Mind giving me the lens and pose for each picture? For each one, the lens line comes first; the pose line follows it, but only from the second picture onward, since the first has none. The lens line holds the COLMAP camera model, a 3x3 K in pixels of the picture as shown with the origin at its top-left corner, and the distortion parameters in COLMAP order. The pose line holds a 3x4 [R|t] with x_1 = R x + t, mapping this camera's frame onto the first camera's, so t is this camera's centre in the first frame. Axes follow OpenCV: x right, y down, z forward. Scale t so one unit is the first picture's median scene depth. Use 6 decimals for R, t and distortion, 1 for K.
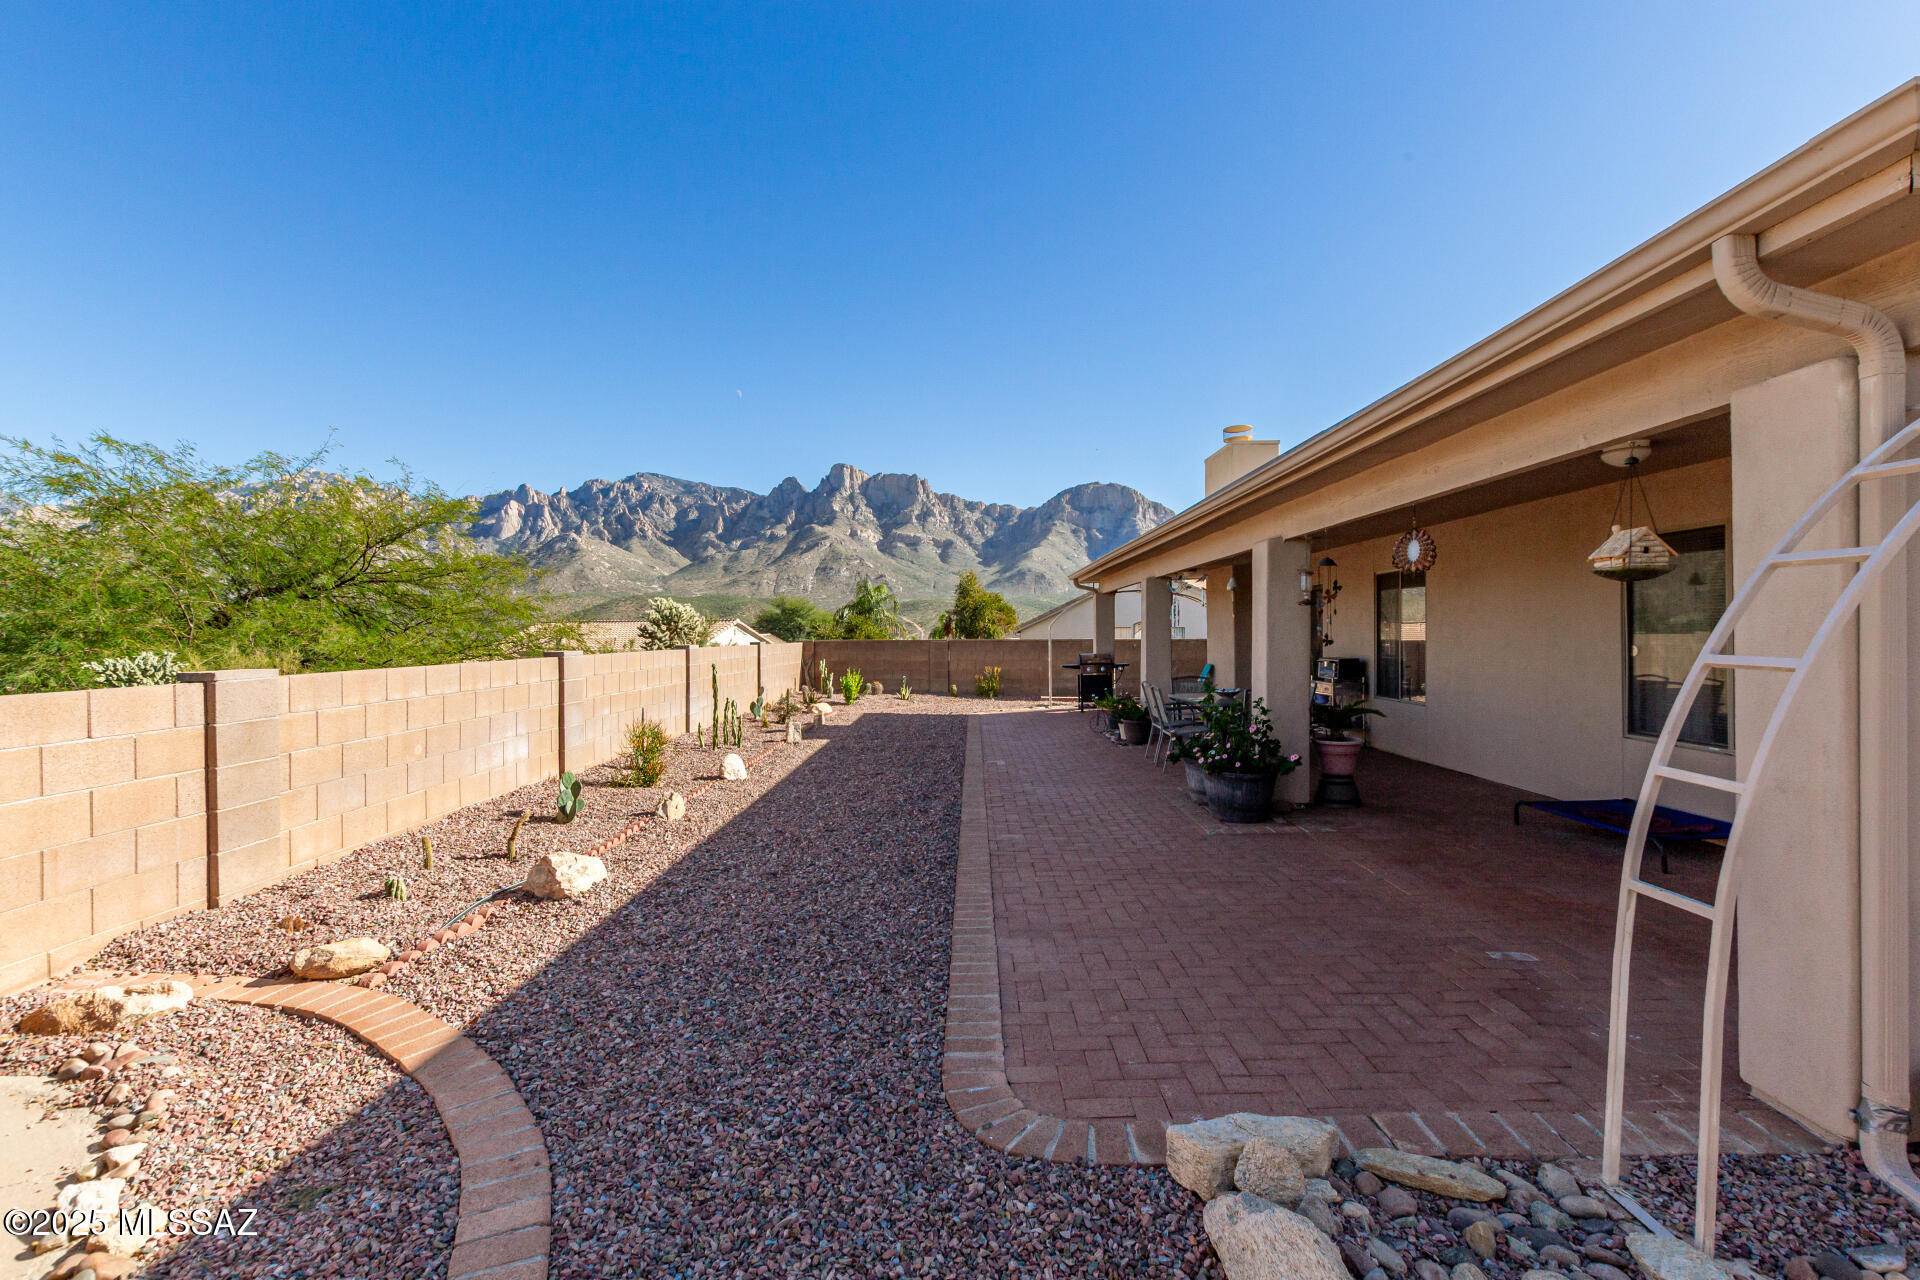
lens RADIAL K [[881.4, 0, 966.9], [0, 881.4, 640.0], [0, 0, 1]] dist [0.004564, -0.000986]
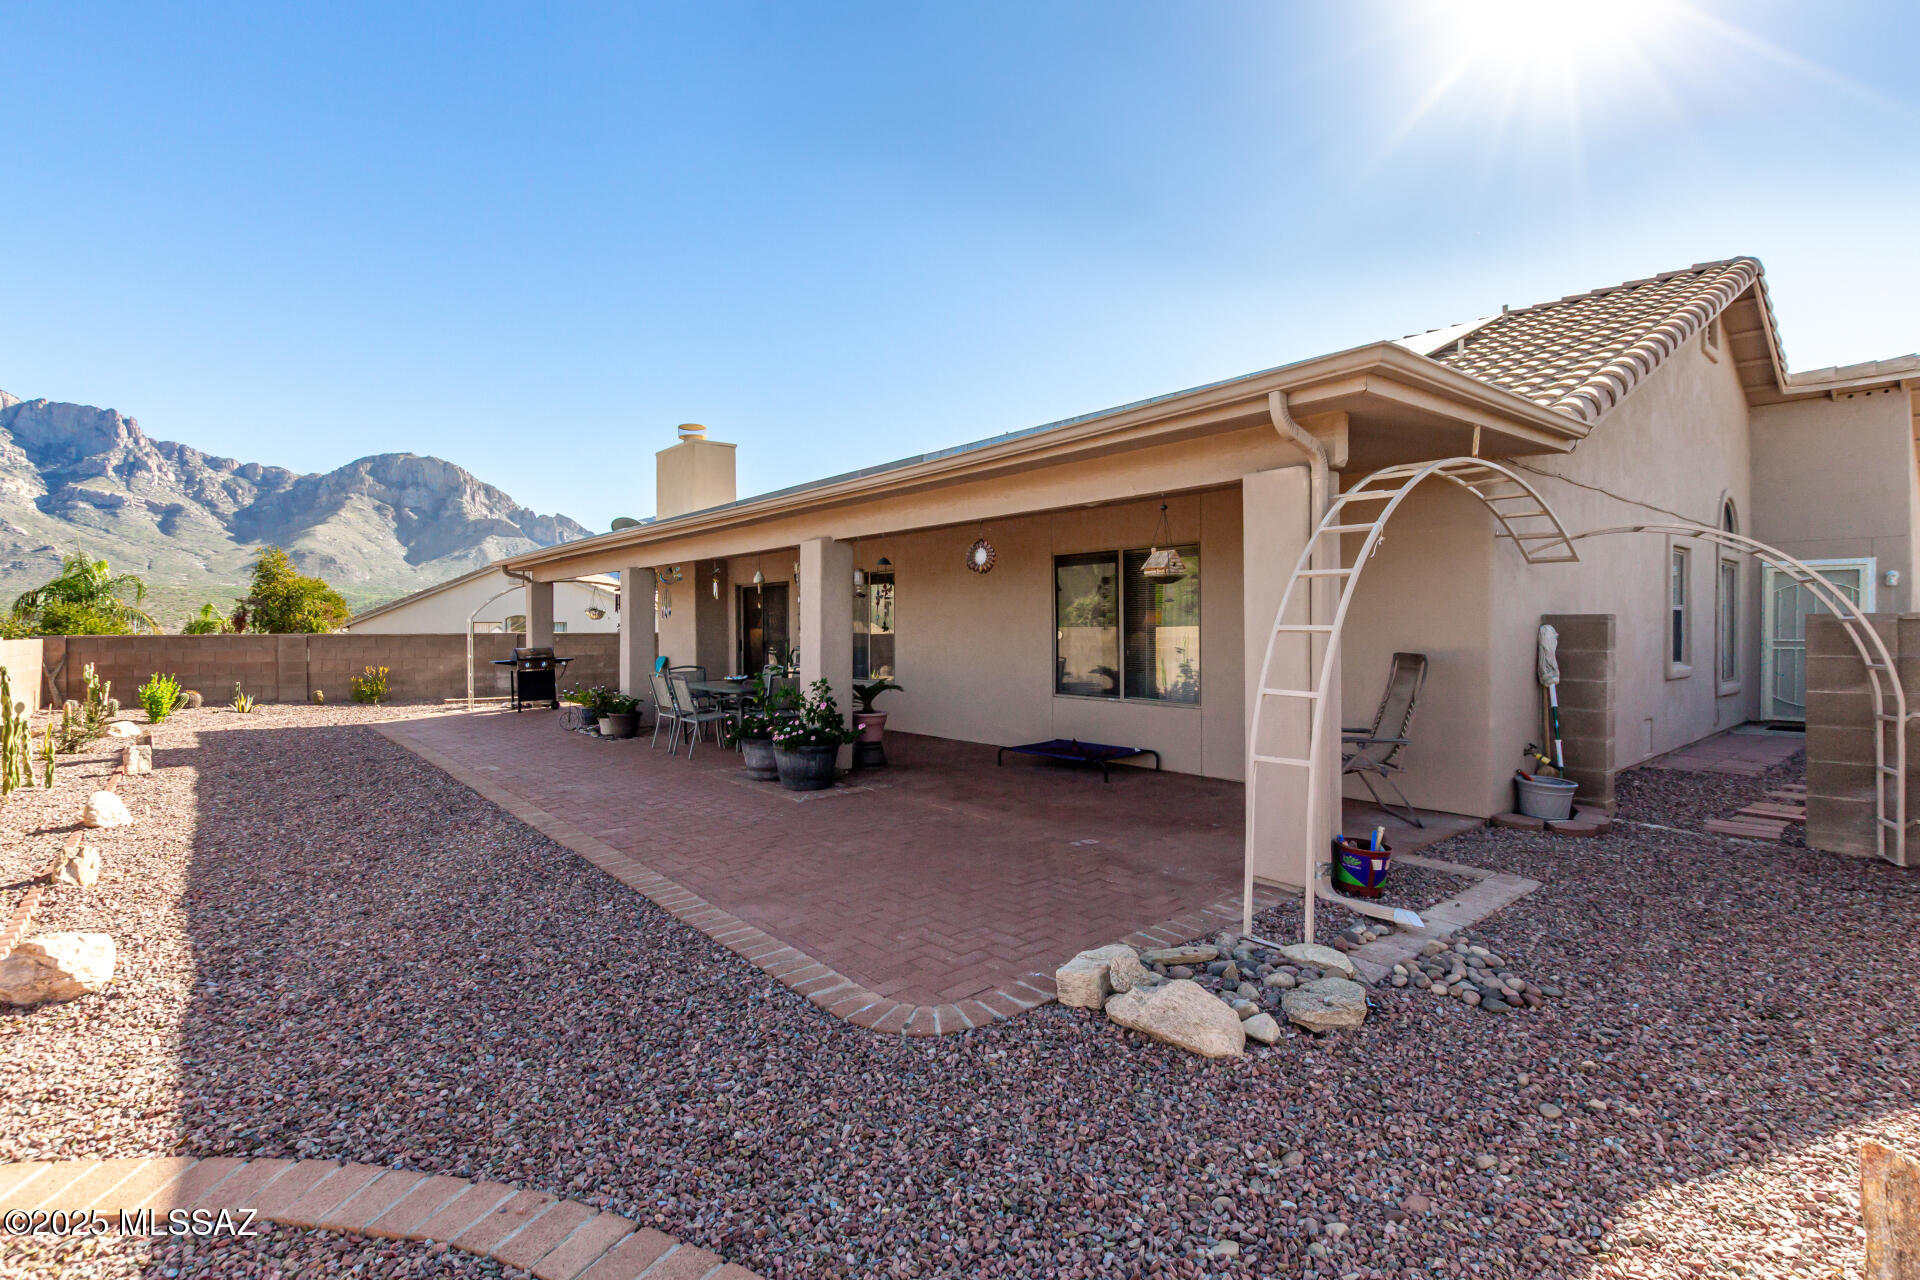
lens RADIAL K [[881.4, 0, 969.5], [0, 881.4, 636.0], [0, 0, 1]] dist [0.004564, -0.000986]
pose [[0.757737, -0.004531, 0.652544, -0.385458], [0.005303, 0.999986, 0.000786, 0.016480], [-0.652538, 0.002865, 0.757751, 0.027839]]
